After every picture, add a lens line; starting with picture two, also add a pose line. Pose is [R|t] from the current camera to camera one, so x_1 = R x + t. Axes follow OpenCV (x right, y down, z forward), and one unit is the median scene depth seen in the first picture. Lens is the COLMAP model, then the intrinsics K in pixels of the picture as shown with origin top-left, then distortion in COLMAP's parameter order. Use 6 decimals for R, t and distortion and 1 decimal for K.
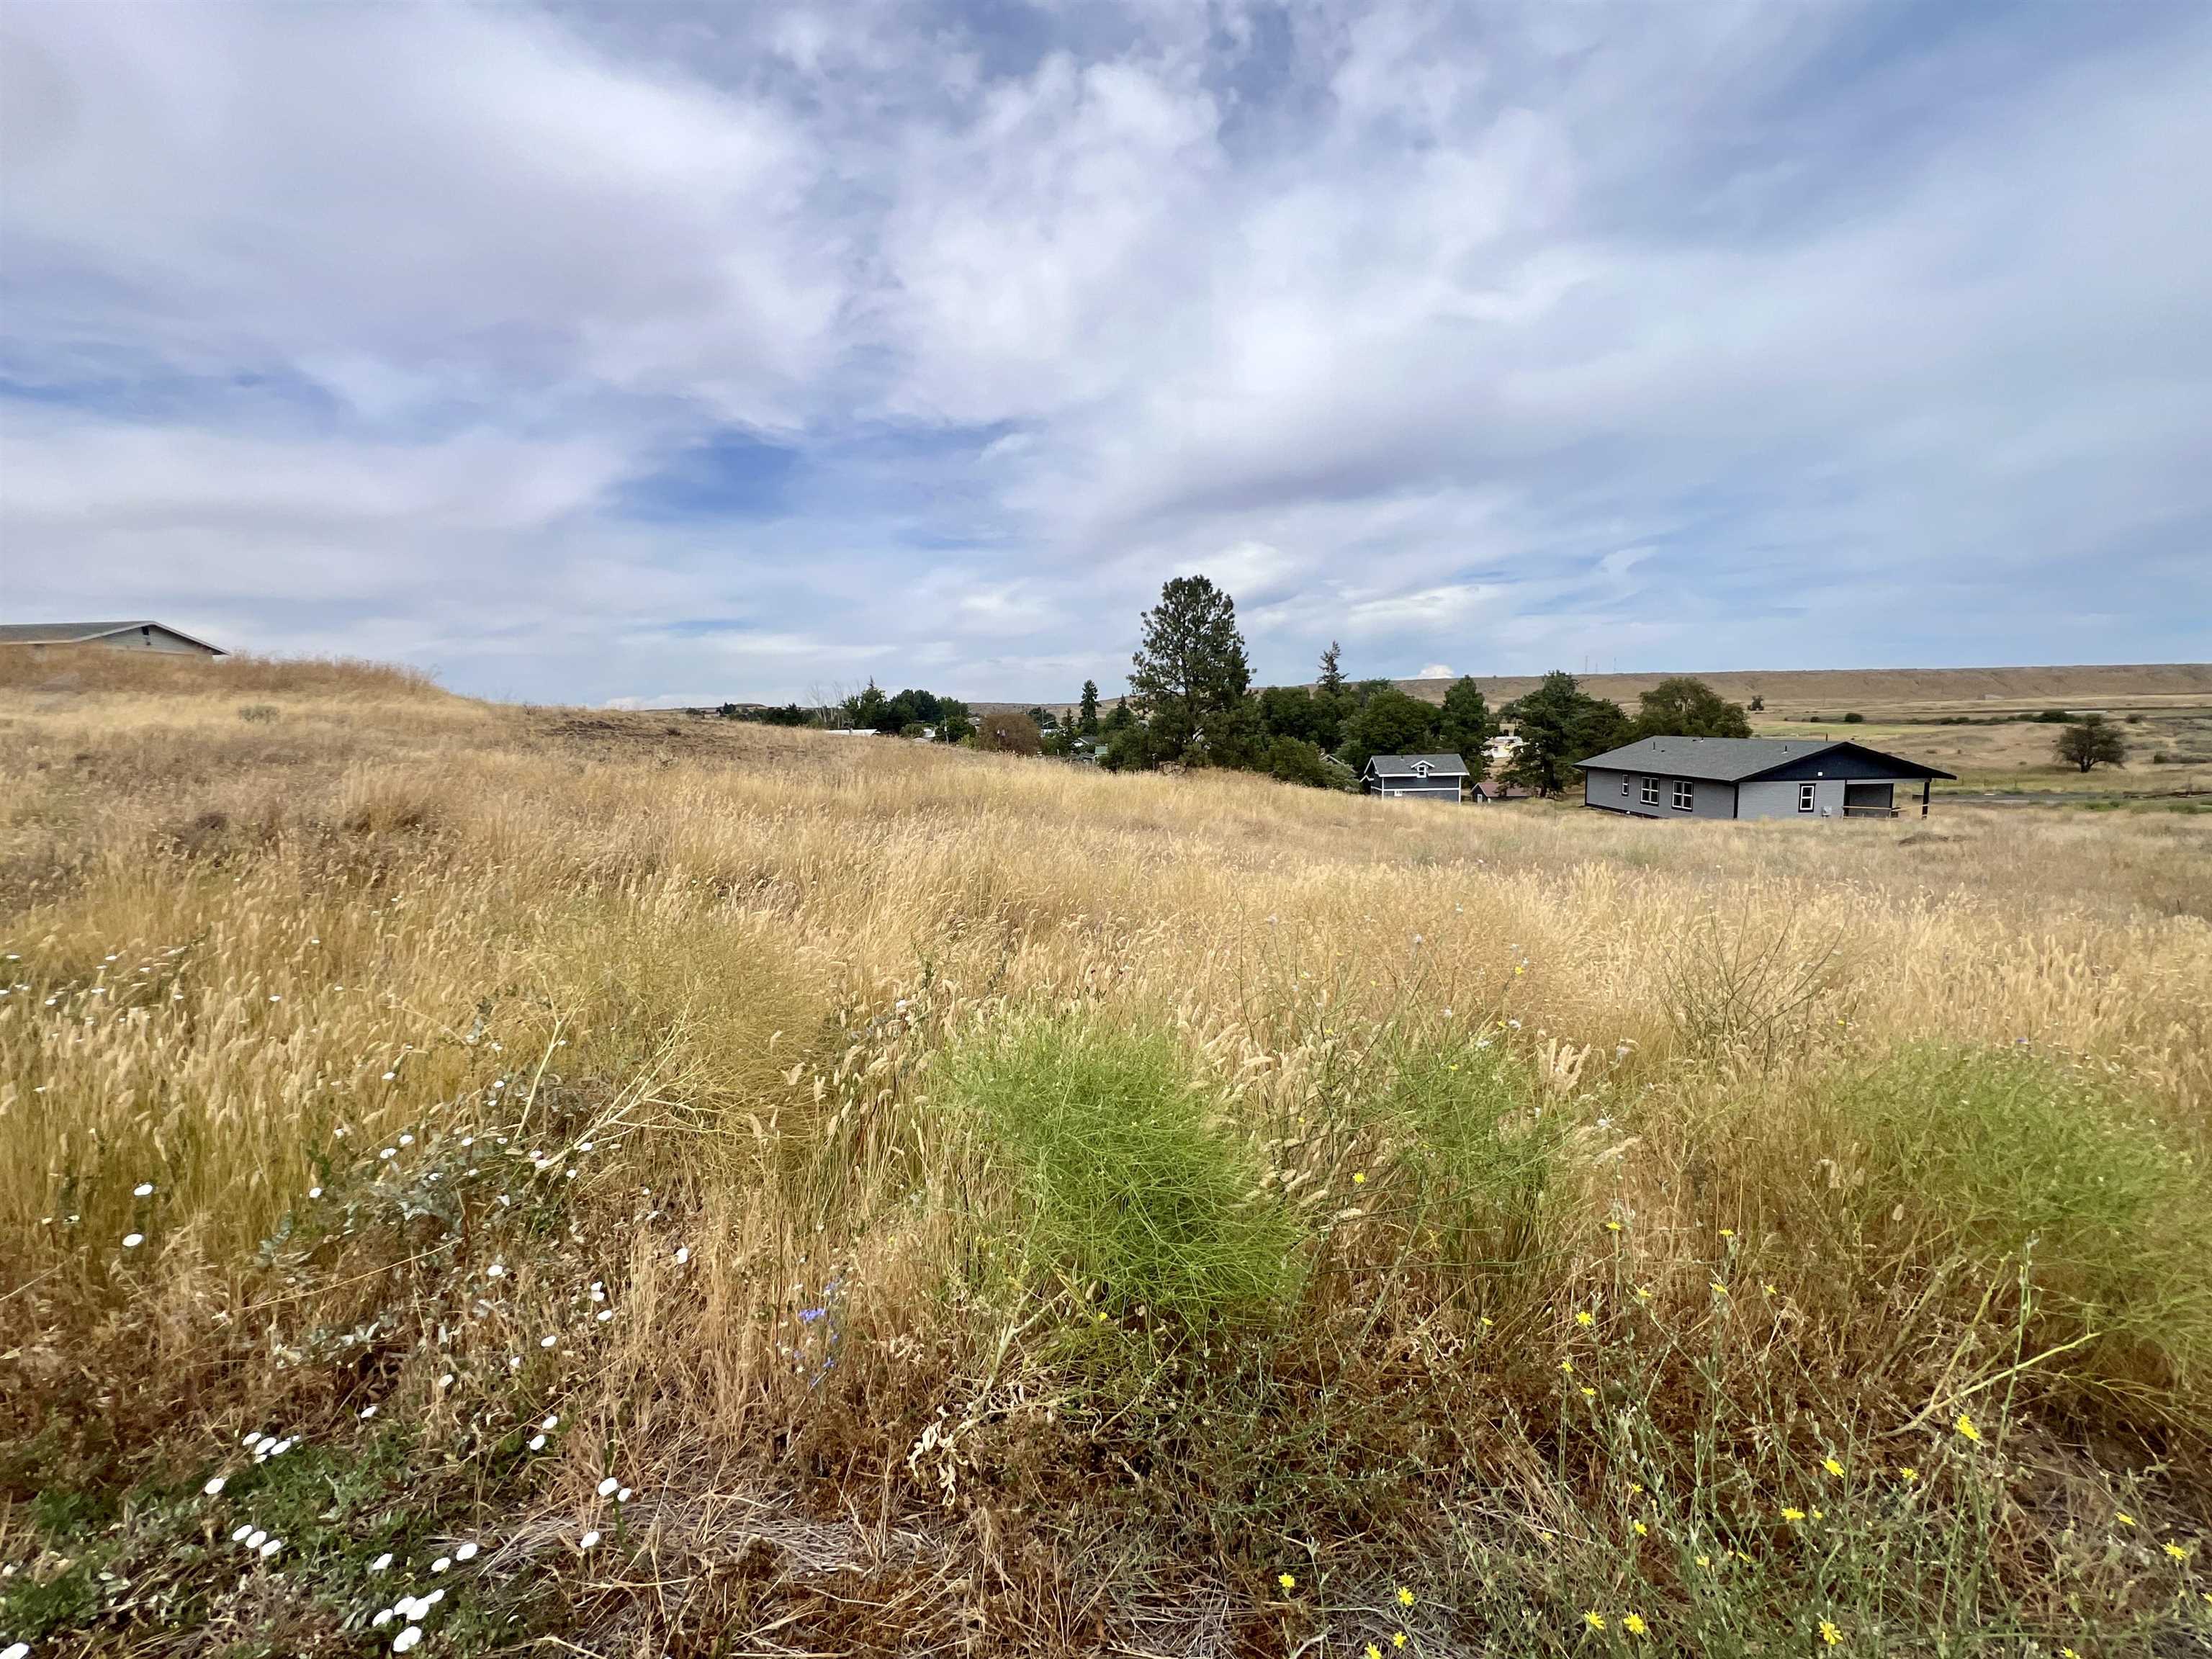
lens RADIAL K [[931.9, 0, 1106.8], [0, 931.9, 832.9], [0, 0, 1]] dist [-0.000863, 0.000726]
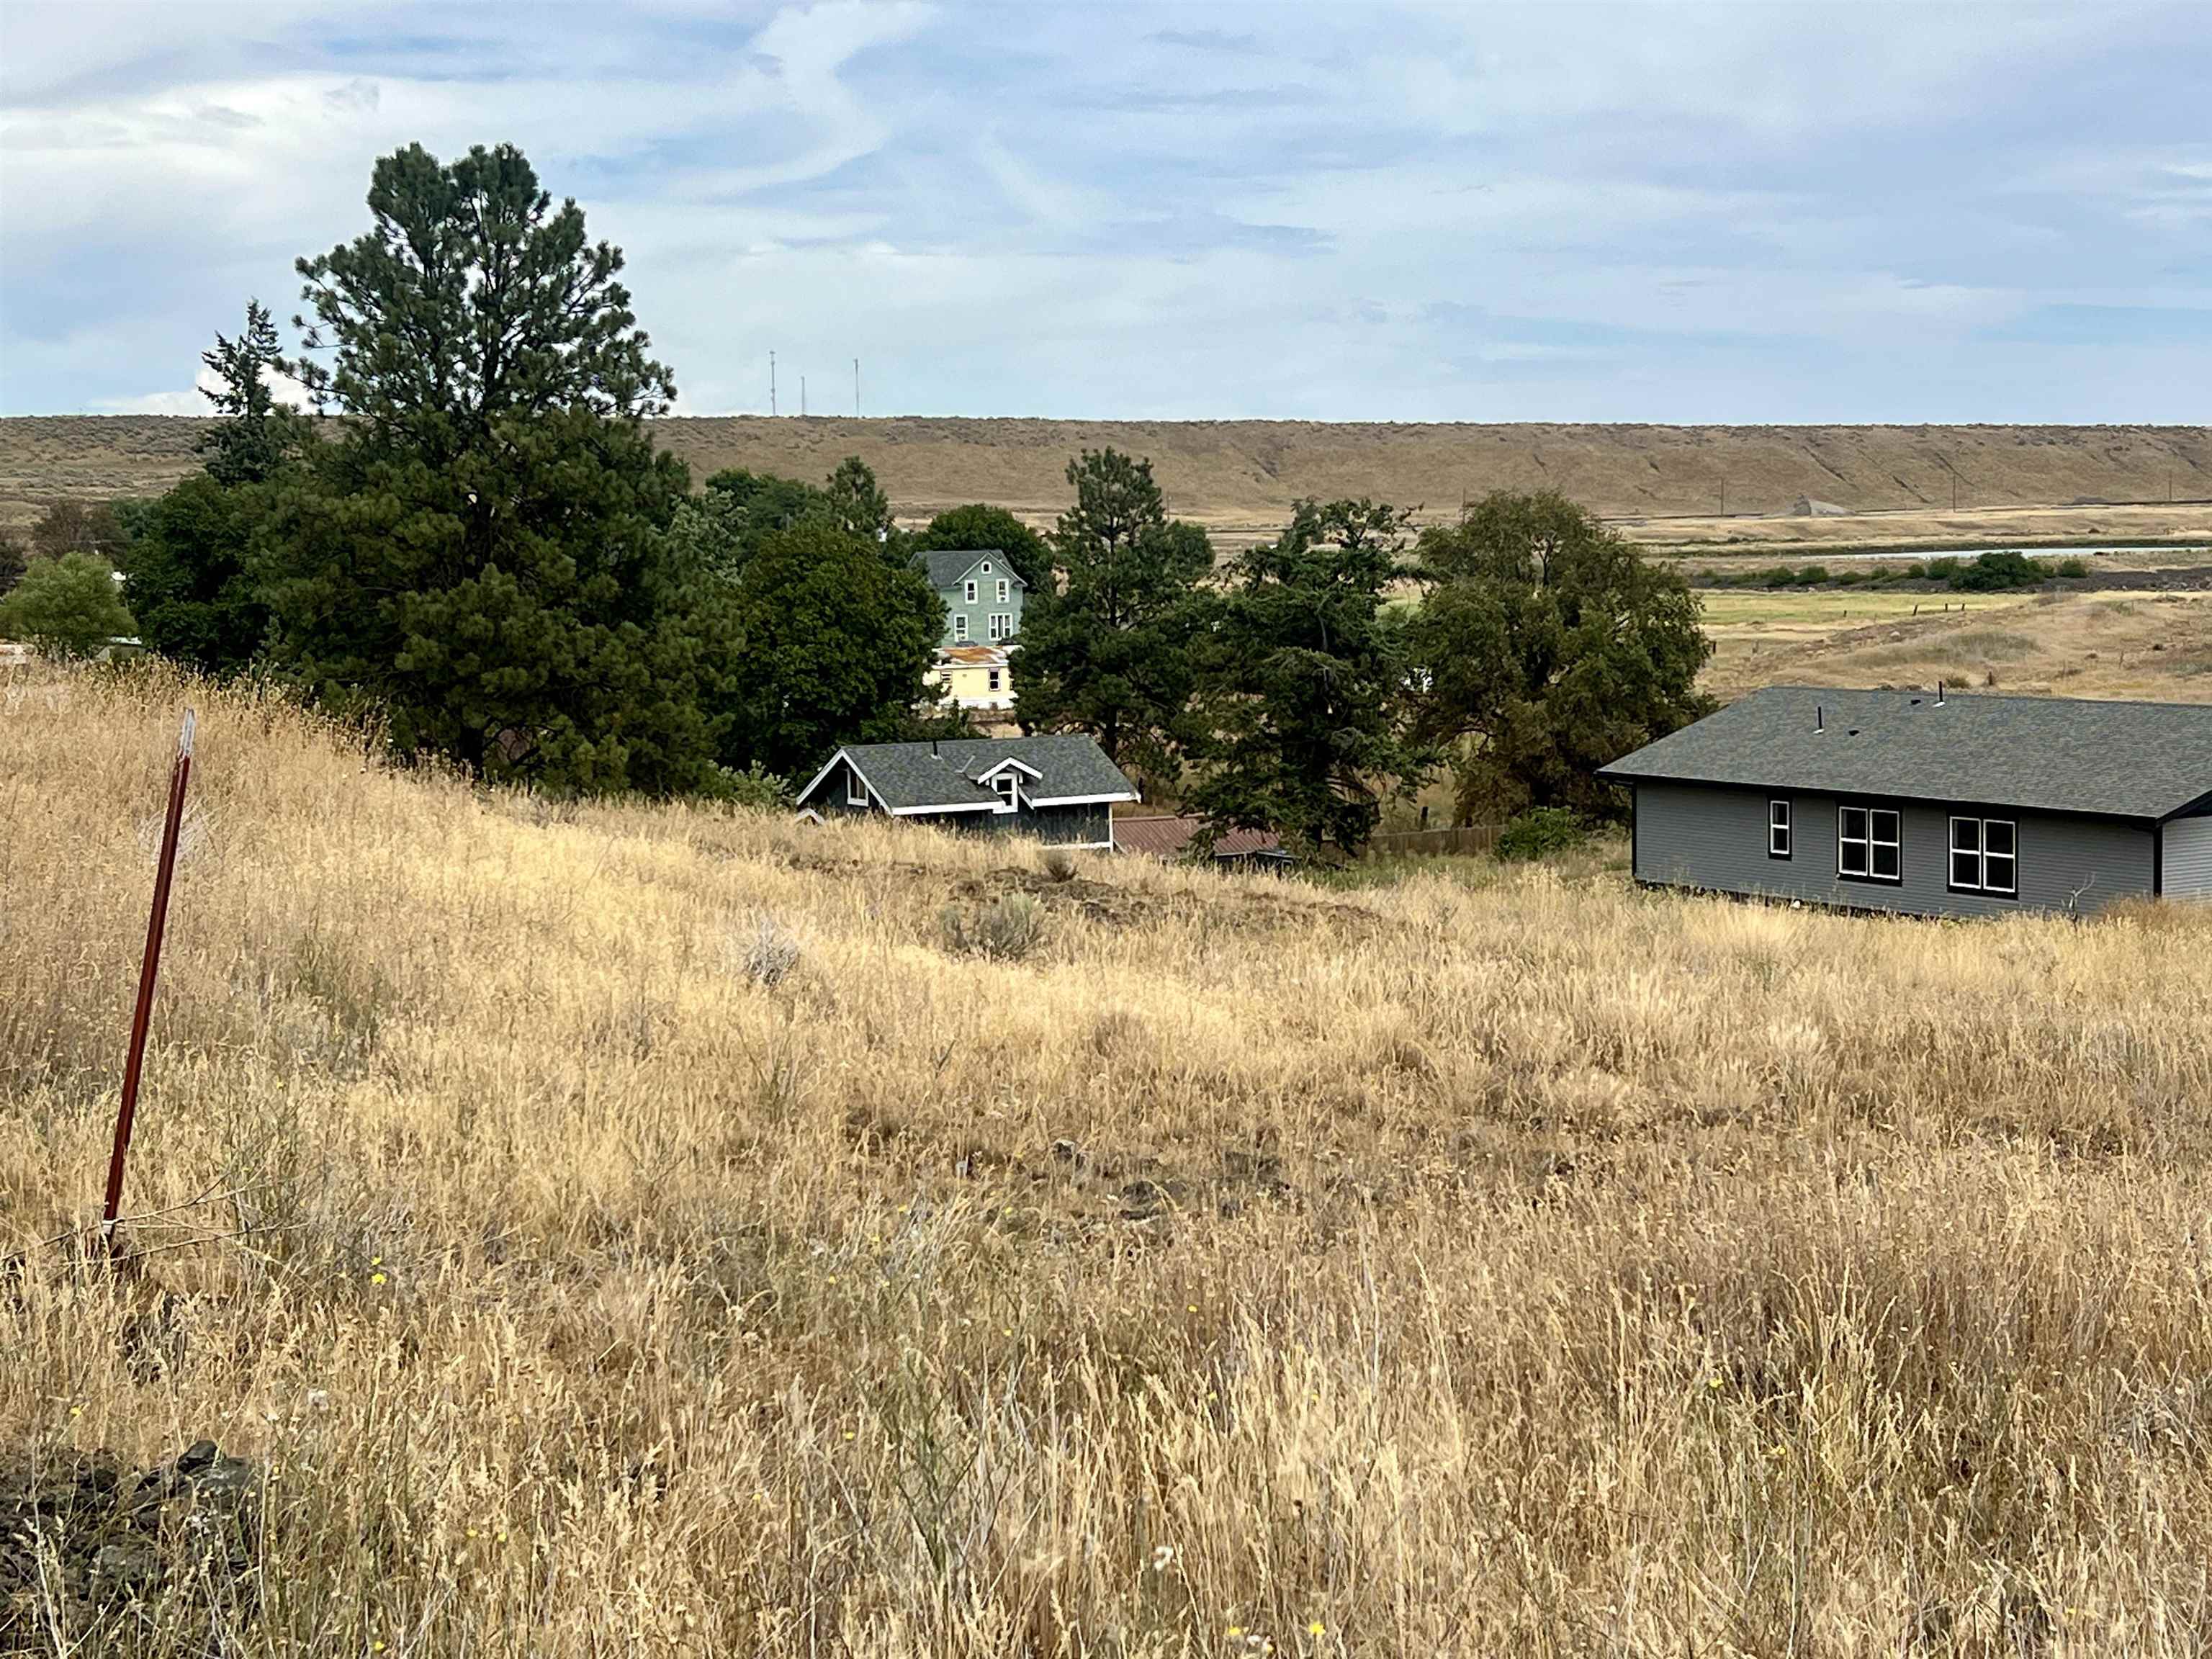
lens RADIAL K [[3435.4, 0, 1152.7], [0, 3435.4, 833.3], [0, 0, 1]] dist [0.167957, -0.186091]
pose [[0.826956, -0.043749, 0.560562, -0.229021], [0.065753, 0.997652, -0.019140, -0.023386], [-0.558409, 0.052686, 0.827891, 0.018488]]
